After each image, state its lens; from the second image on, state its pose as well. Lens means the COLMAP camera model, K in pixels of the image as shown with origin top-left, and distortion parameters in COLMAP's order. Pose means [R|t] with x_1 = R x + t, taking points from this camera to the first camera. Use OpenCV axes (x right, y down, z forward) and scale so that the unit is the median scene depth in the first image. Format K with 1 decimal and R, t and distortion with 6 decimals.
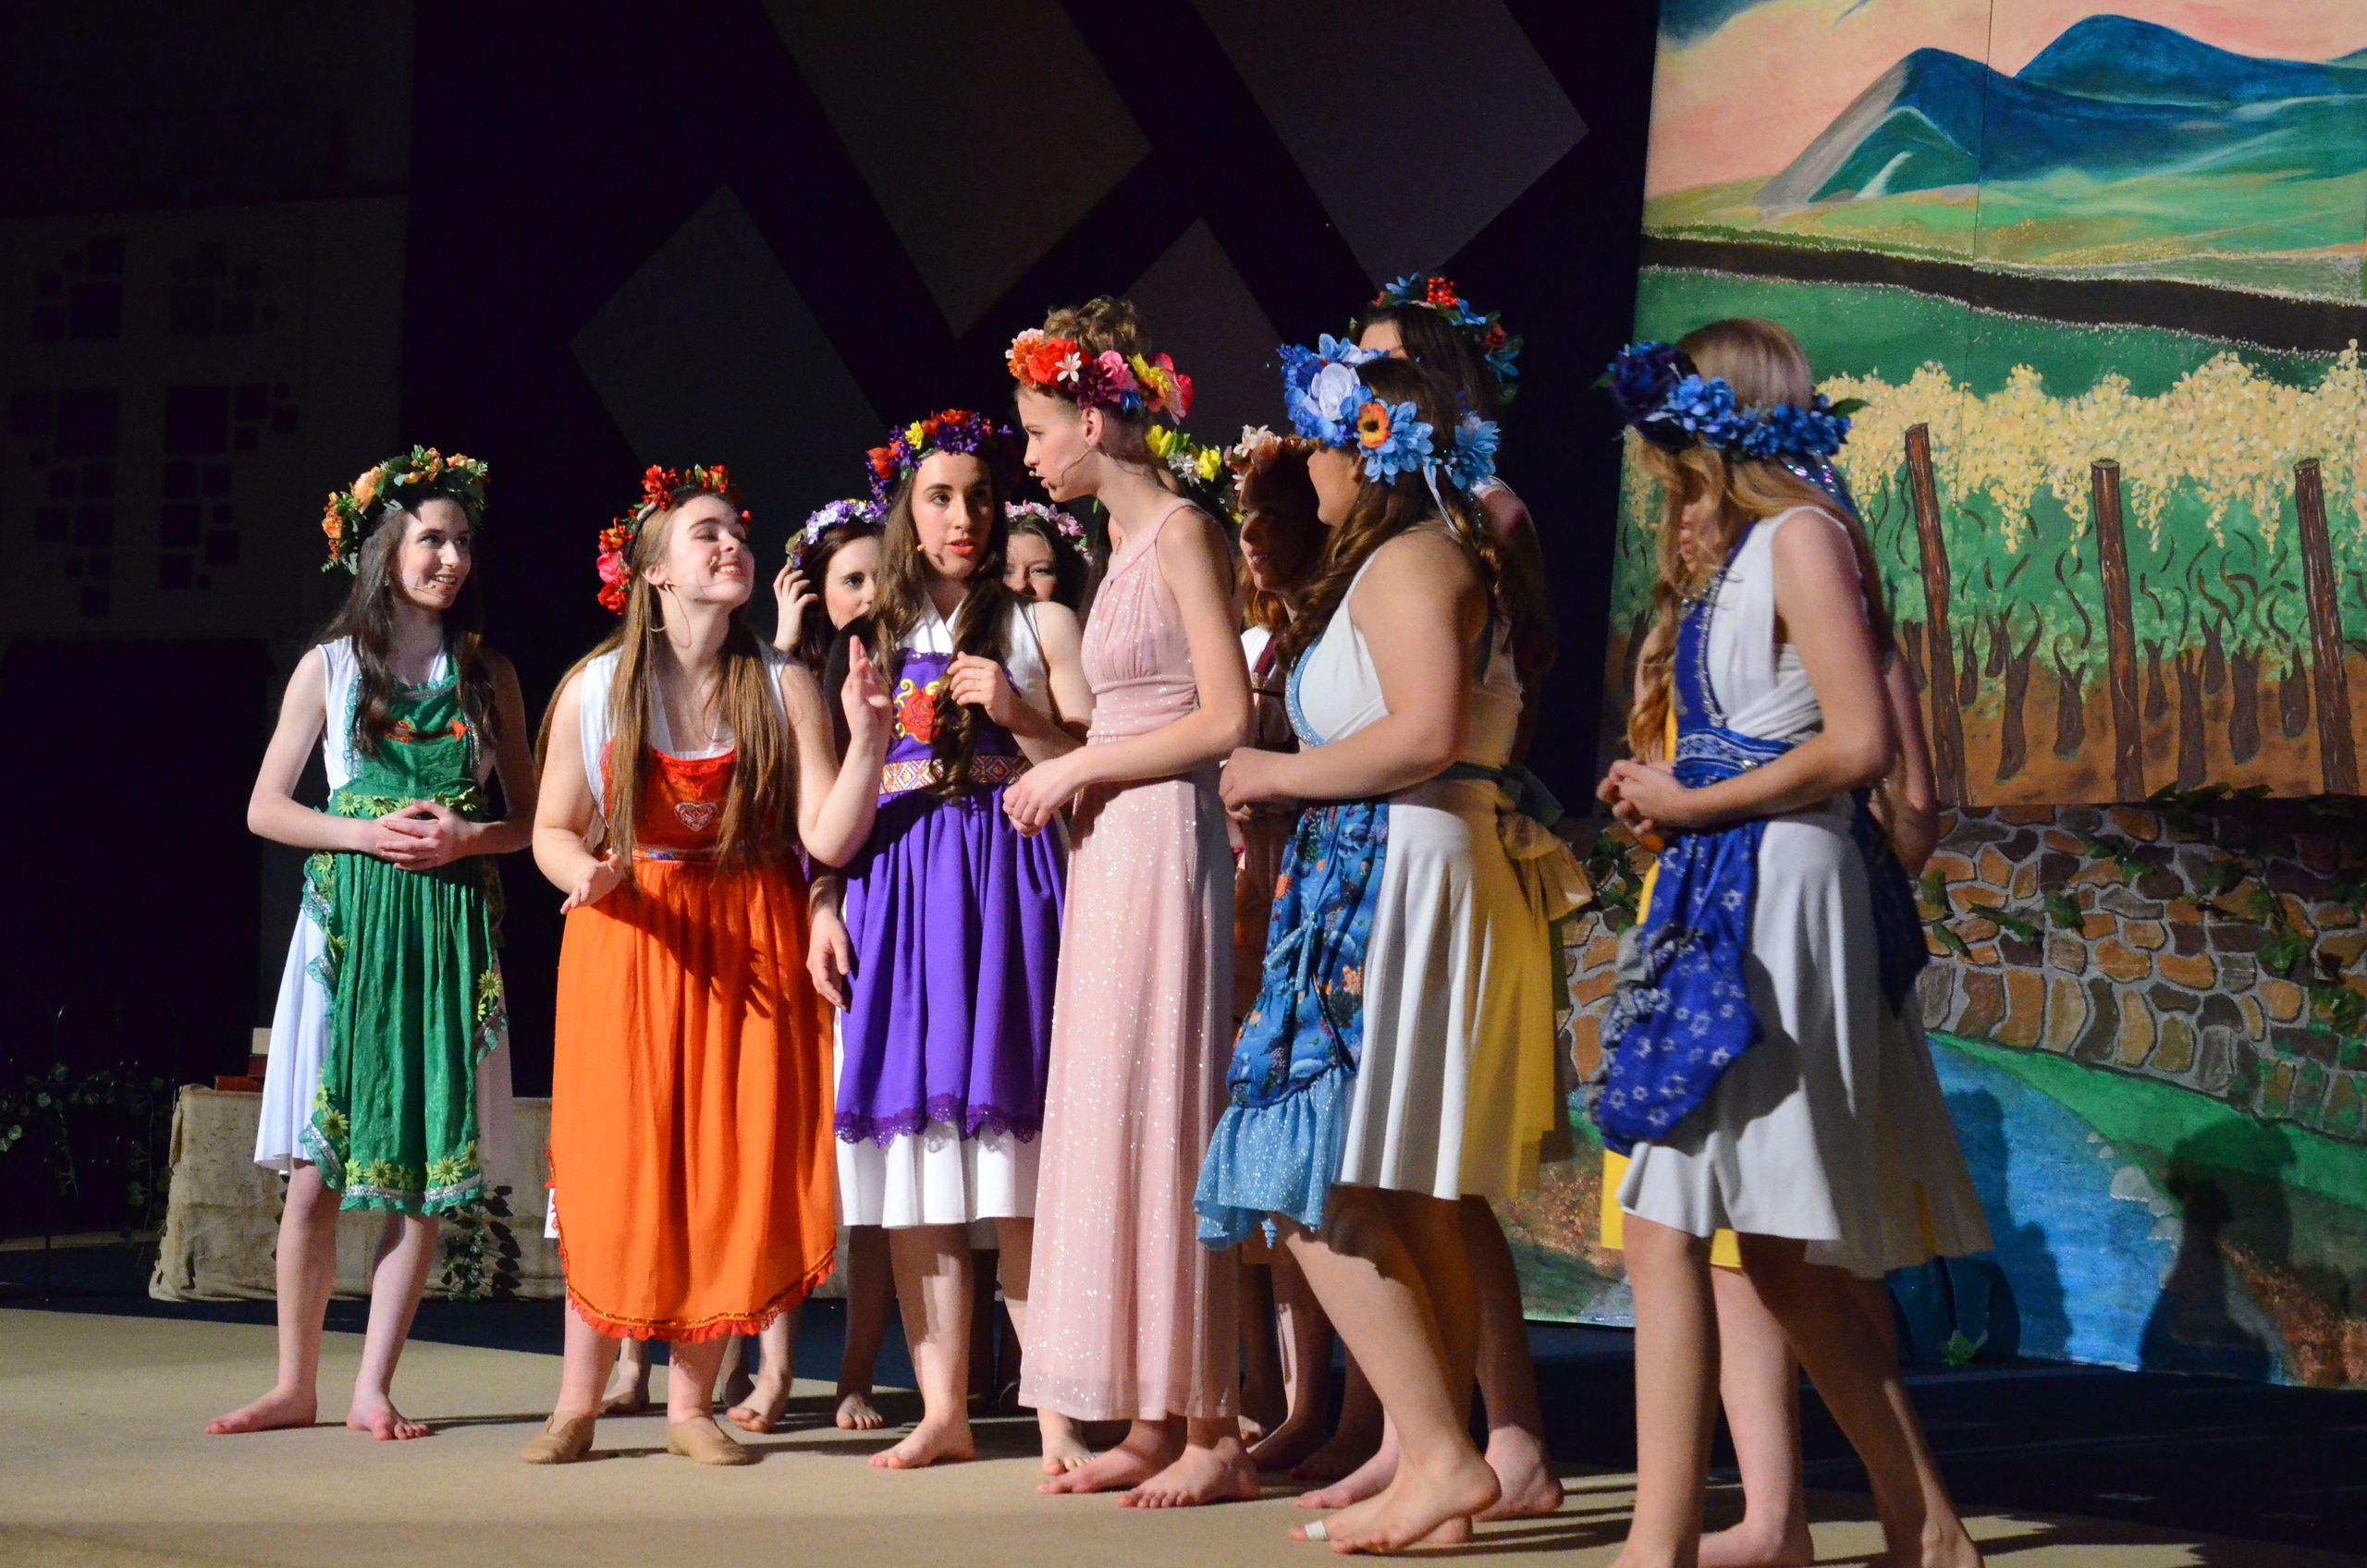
lens RADIAL K [[4646.5, 0, 1172.4], [0, 4646.5, 688.9], [0, 0, 1]] dist [0.074097, 0.000000]
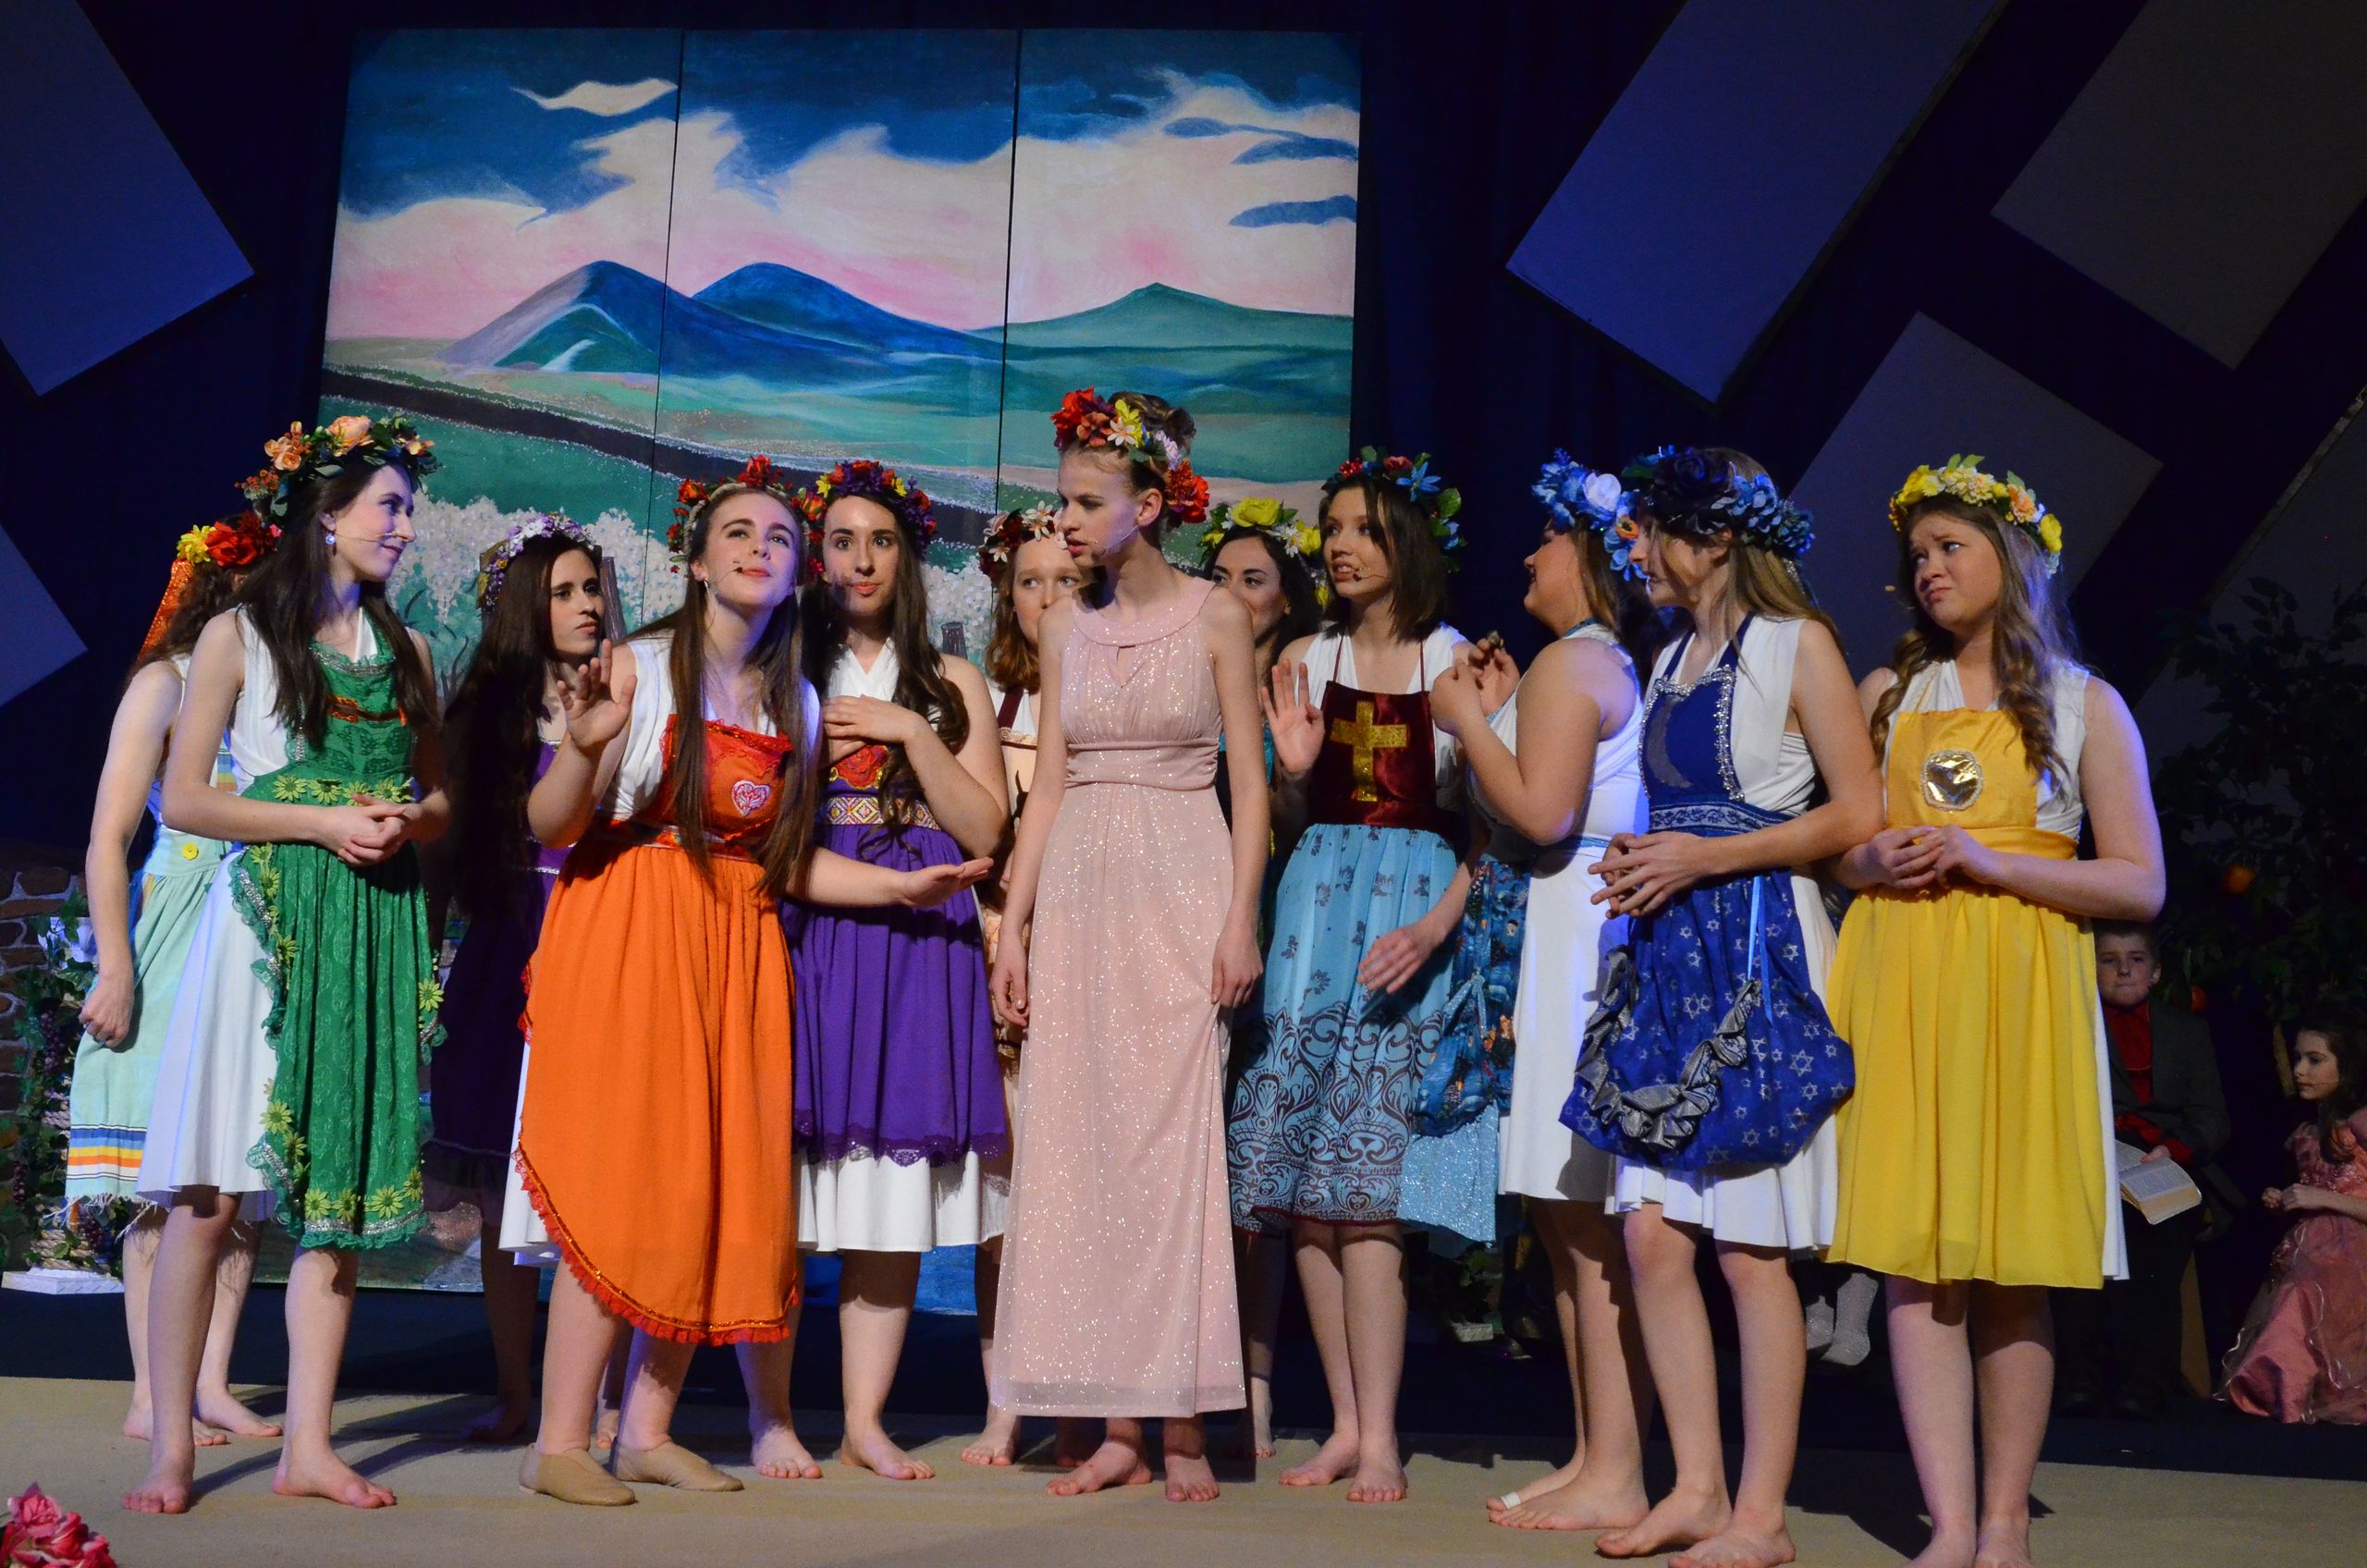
lens RADIAL K [[3082.9, 0, 1138.6], [0, 3082.9, 773.9], [0, 0, 1]] dist [-0.012534, 0.000000]
pose [[0.728098, 0.077877, 0.681035, -0.307095], [-0.074118, 0.996645, -0.034727, 0.020163], [-0.681454, -0.025192, 0.731427, 0.304796]]
